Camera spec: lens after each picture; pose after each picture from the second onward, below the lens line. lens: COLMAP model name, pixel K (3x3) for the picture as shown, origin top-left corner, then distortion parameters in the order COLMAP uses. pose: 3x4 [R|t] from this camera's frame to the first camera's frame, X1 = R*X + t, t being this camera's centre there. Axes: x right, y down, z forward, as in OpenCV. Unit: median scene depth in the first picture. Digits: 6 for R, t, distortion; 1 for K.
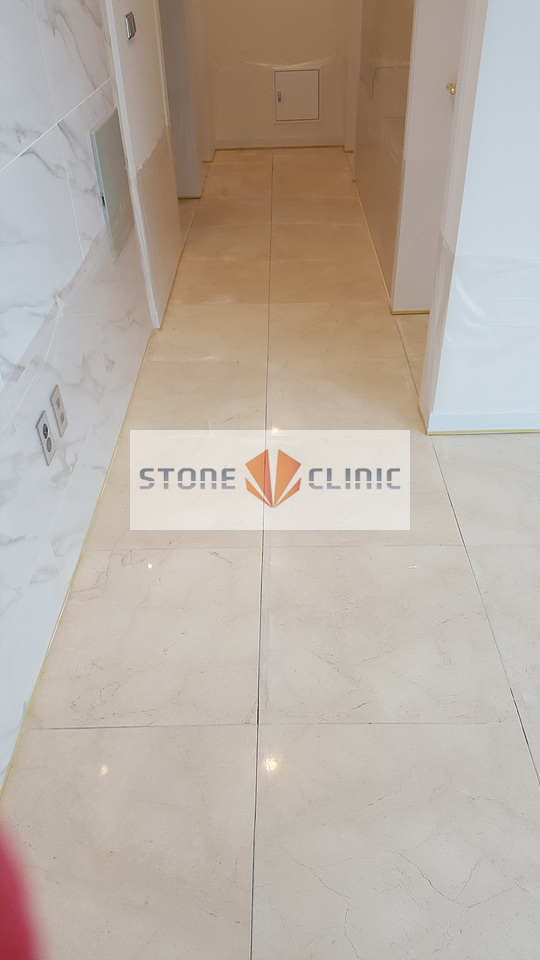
lens RADIAL K [[718.9, 0, 270.0], [0, 718.9, 480.0], [0, 0, 1]] dist [0.048770, -0.002062]
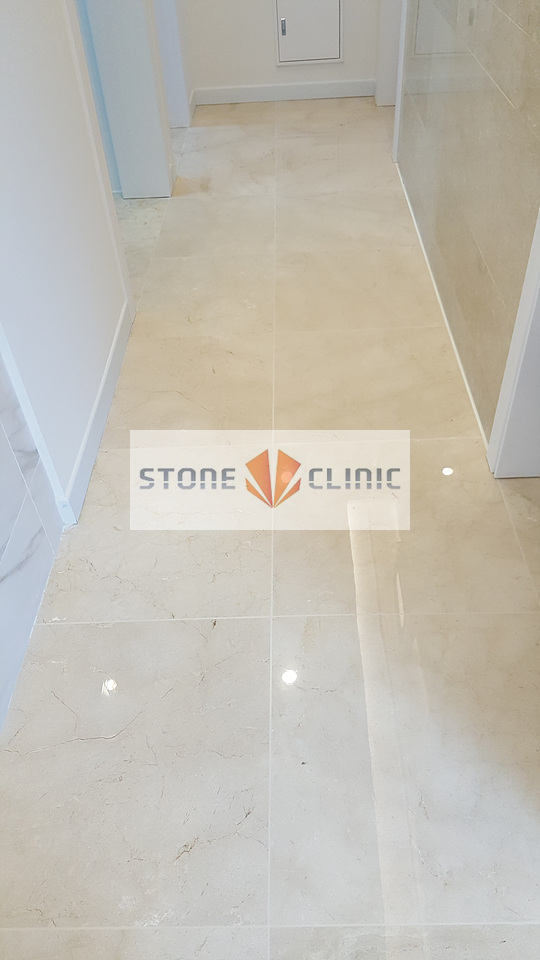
lens RADIAL K [[725.6, 0, 288.2], [0, 725.6, 466.9], [0, 0, 1]] dist [0.002058, -0.000407]
pose [[0.999741, -0.021923, 0.006033, 0.008682], [0.021185, 0.994442, 0.103130, -0.381939], [-0.008260, -0.102975, 0.994650, 0.562715]]
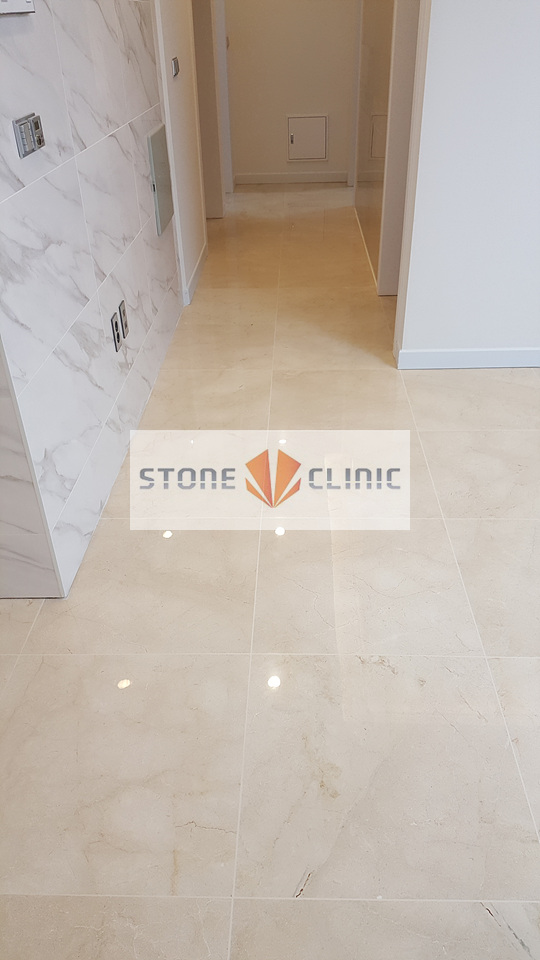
lens RADIAL K [[718.9, 0, 270.0], [0, 718.9, 480.0], [0, 0, 1]] dist [0.048770, -0.002062]
pose [[0.999725, 0.015040, -0.017998, 0.015569], [-0.016298, 0.997274, -0.071958, 0.225594], [0.016867, 0.072232, 0.997245, -0.268503]]
